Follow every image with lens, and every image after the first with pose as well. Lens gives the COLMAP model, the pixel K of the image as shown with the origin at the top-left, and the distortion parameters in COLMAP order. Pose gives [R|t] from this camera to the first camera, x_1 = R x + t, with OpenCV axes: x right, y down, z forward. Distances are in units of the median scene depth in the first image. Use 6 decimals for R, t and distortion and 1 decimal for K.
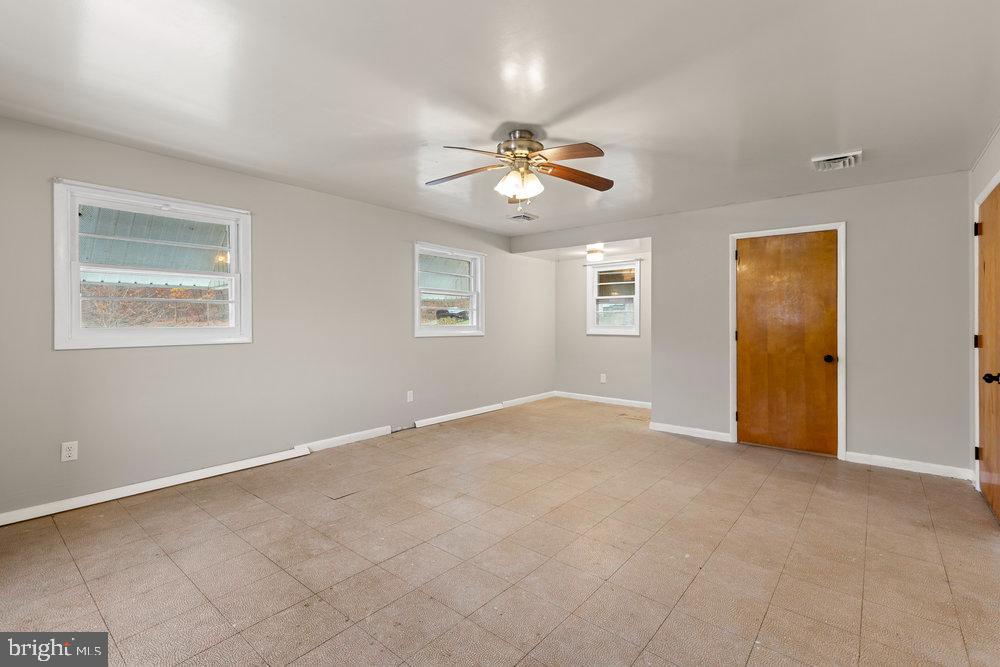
lens RADIAL K [[453.6, 0, 506.8], [0, 453.6, 316.4], [0, 0, 1]] dist [-0.000334, -0.000478]
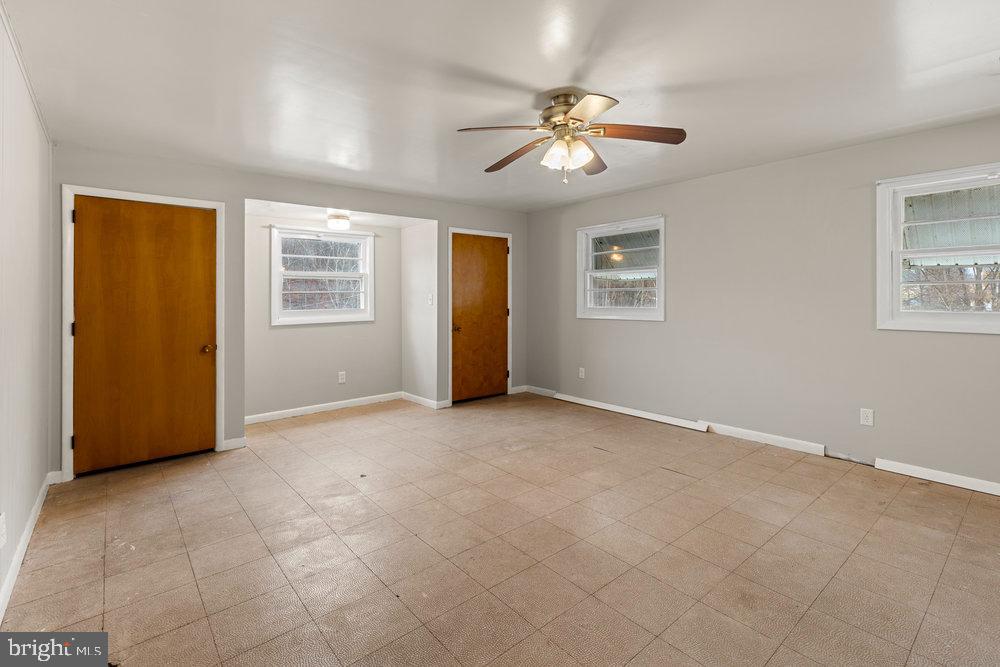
lens RADIAL K [[445.7, 0, 503.0], [0, 445.7, 298.1], [0, 0, 1]] dist [-0.001137, -0.000178]
pose [[-0.163354, -0.004810, -0.986556, 0.809076], [0.009661, 0.999932, -0.006475, -0.002292], [0.986520, -0.010588, -0.163297, 0.881033]]
